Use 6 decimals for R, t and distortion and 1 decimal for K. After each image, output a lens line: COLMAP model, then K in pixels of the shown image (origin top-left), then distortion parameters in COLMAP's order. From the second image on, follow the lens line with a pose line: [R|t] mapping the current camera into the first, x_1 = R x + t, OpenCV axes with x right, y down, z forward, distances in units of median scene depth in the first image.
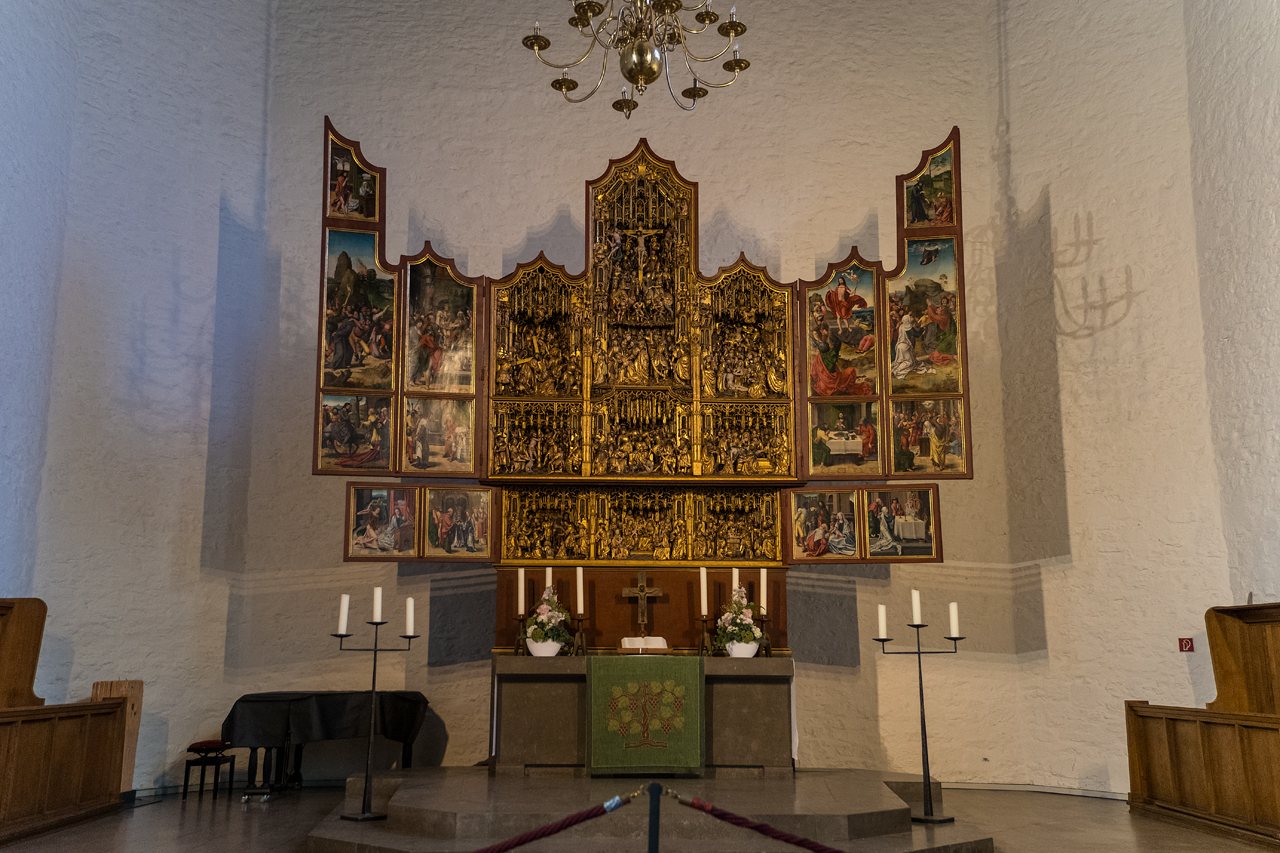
lens RADIAL K [[1162.7, 0, 632.8], [0, 1162.7, 430.1], [0, 0, 1]] dist [0.121596, 0.000000]
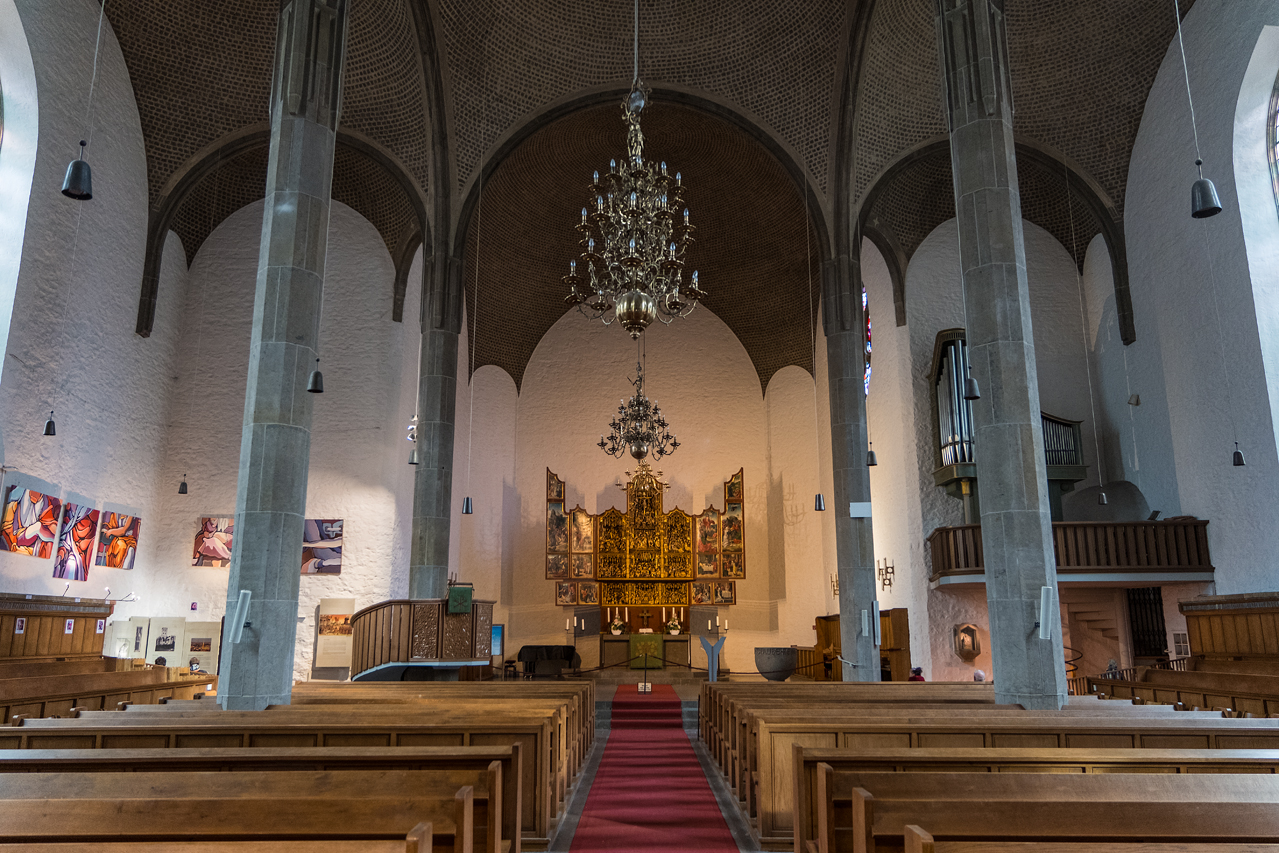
lens RADIAL K [[926.8, 0, 643.9], [0, 926.8, 422.2], [0, 0, 1]] dist [0.002287, 0.010131]
pose [[0.999971, -0.004583, 0.006028, -0.008788], [0.004732, 0.999678, -0.024929, -0.325864], [-0.005912, 0.024957, 0.999671, -1.563447]]
